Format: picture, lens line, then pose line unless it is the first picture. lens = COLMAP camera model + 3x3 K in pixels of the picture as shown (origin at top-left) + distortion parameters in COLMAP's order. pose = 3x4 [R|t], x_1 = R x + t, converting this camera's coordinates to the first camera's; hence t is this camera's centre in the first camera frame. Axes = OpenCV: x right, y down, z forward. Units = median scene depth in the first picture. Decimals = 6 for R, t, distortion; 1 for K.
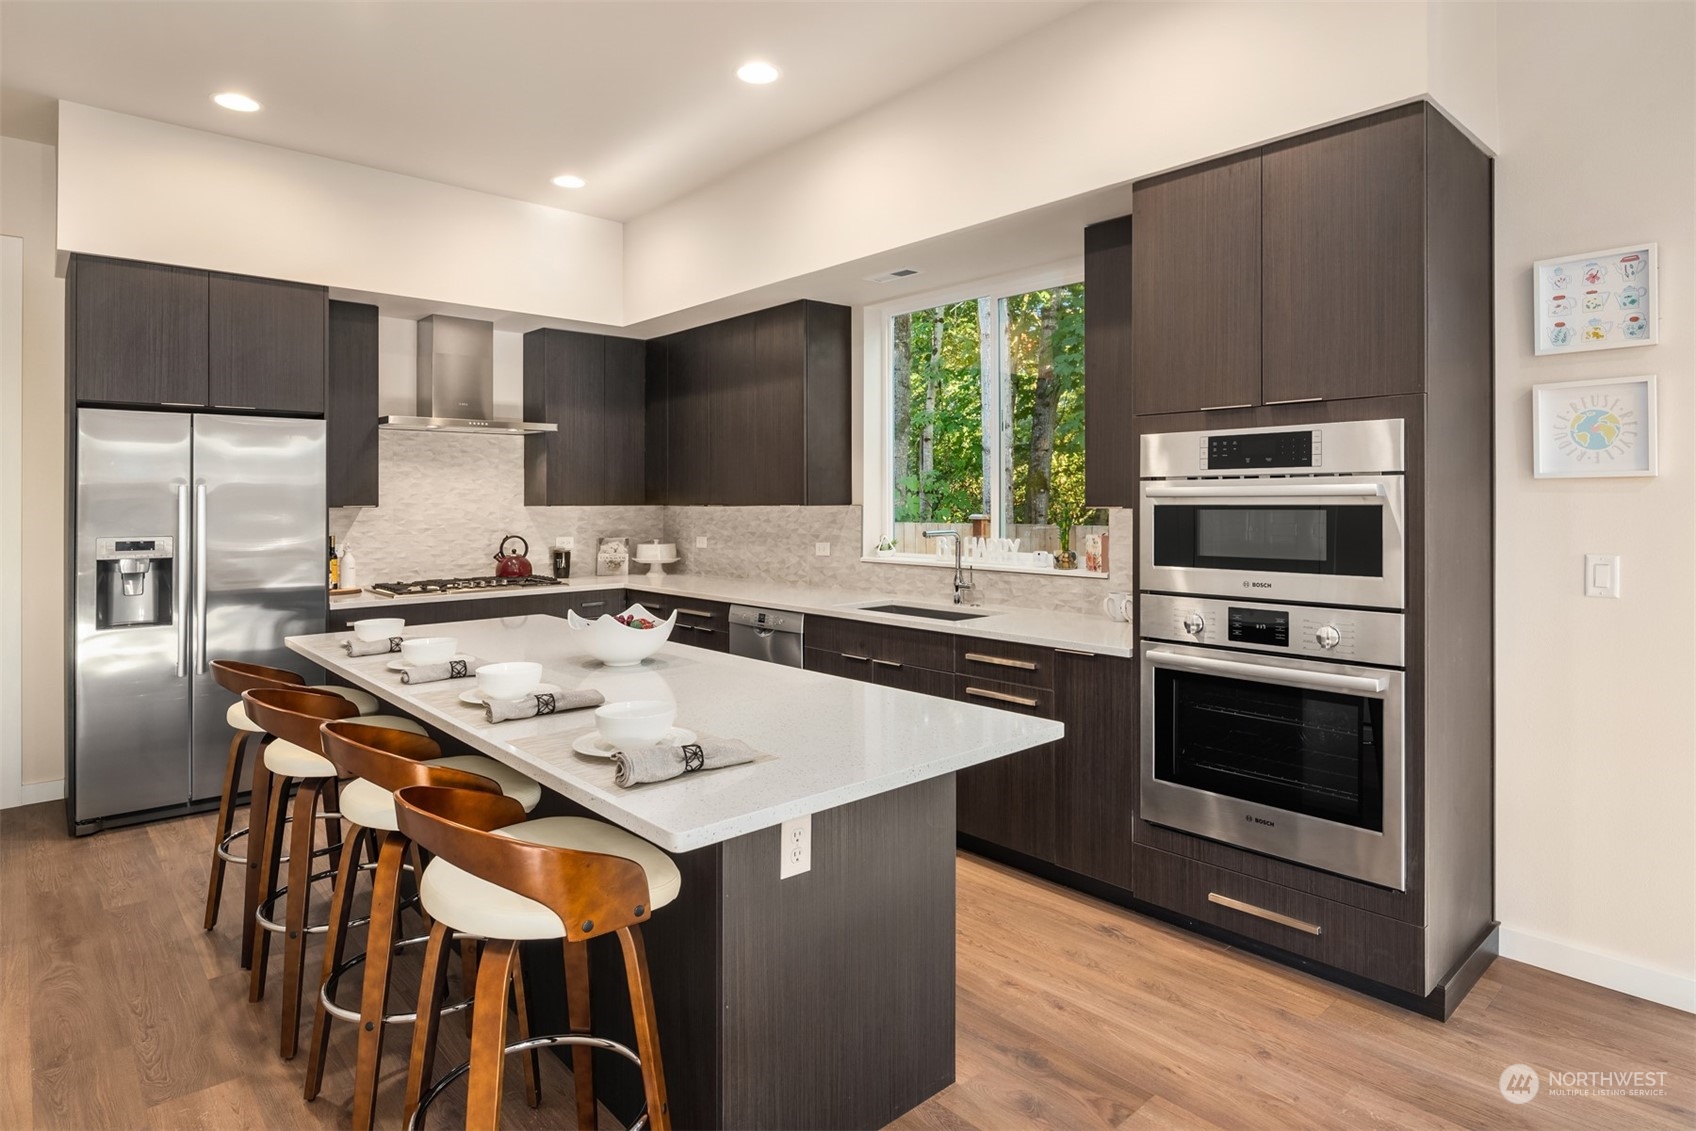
lens RADIAL K [[932.1, 0, 872.5], [0, 932.1, 499.7], [0, 0, 1]] dist [0.000131, -0.000130]
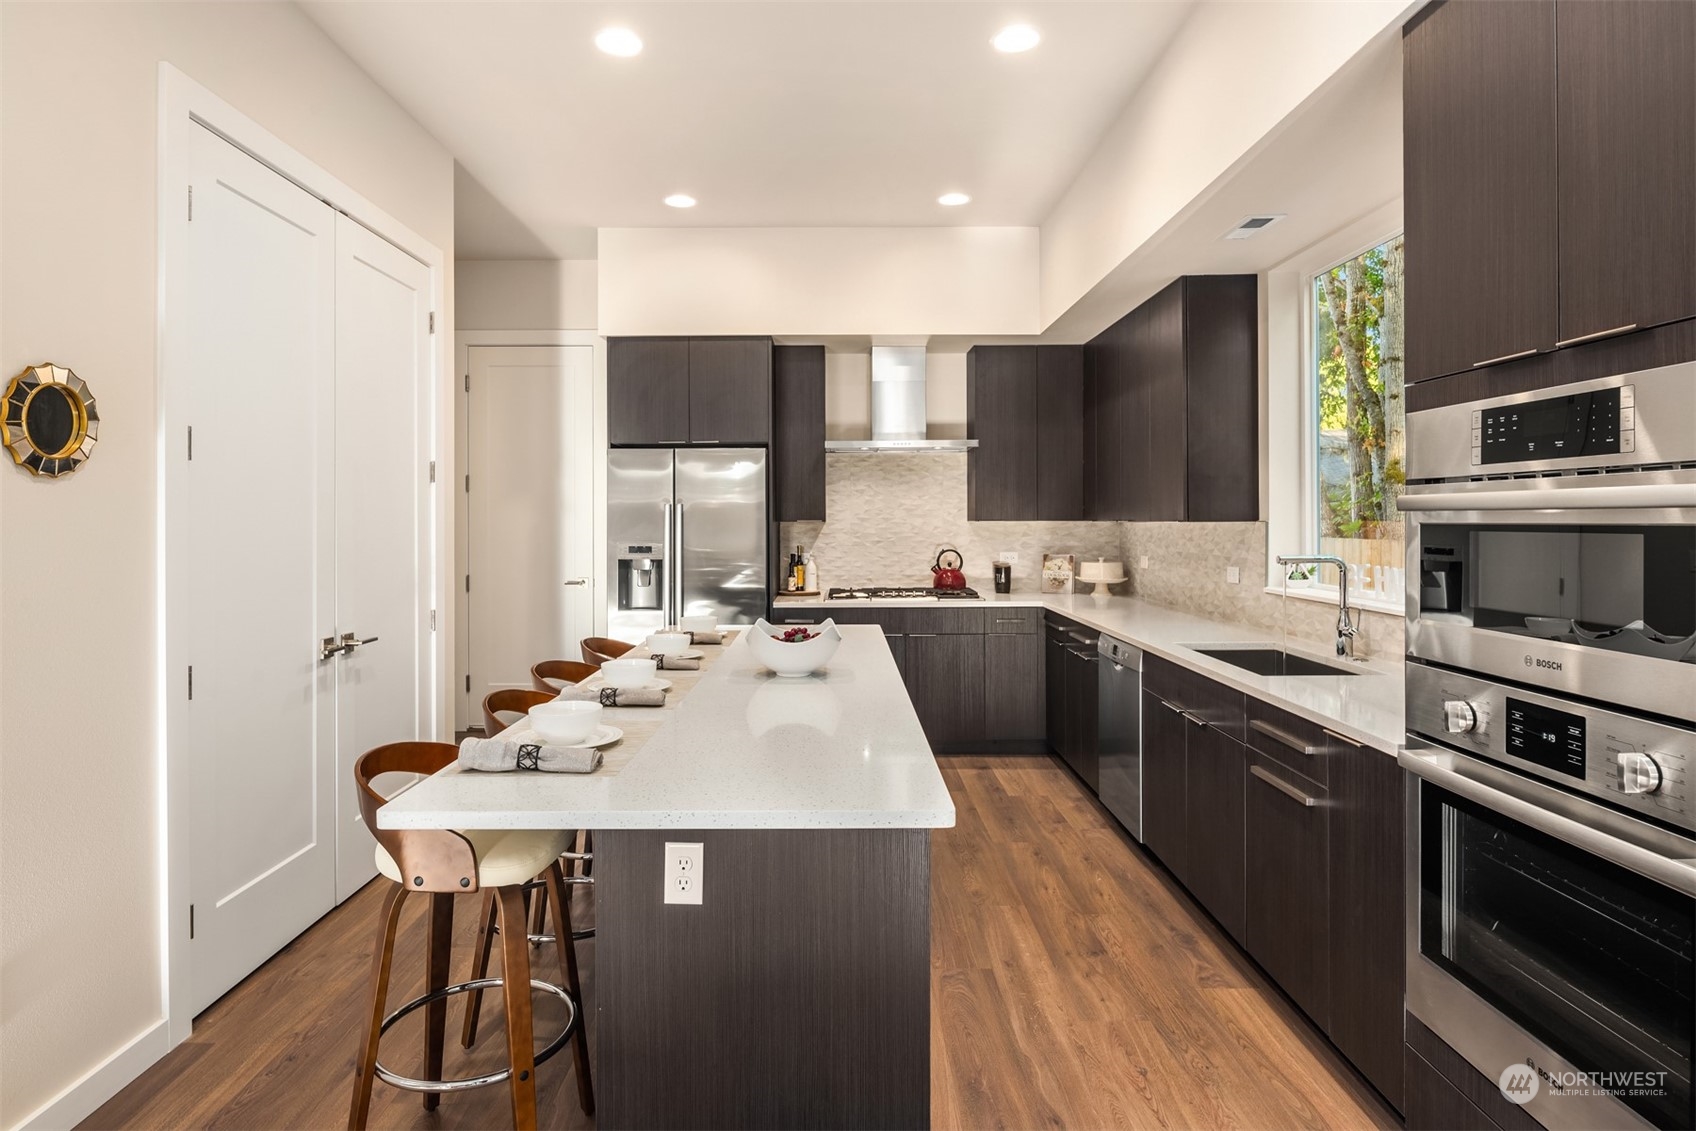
lens RADIAL K [[949.5, 0, 812.1], [0, 949.5, 519.6], [0, 0, 1]] dist [-0.004735, -0.000749]
pose [[0.722759, 0.002697, -0.691094, 0.263251], [0.001148, 0.999986, 0.005103, -0.000297], [0.691099, -0.004481, 0.722746, 0.145382]]
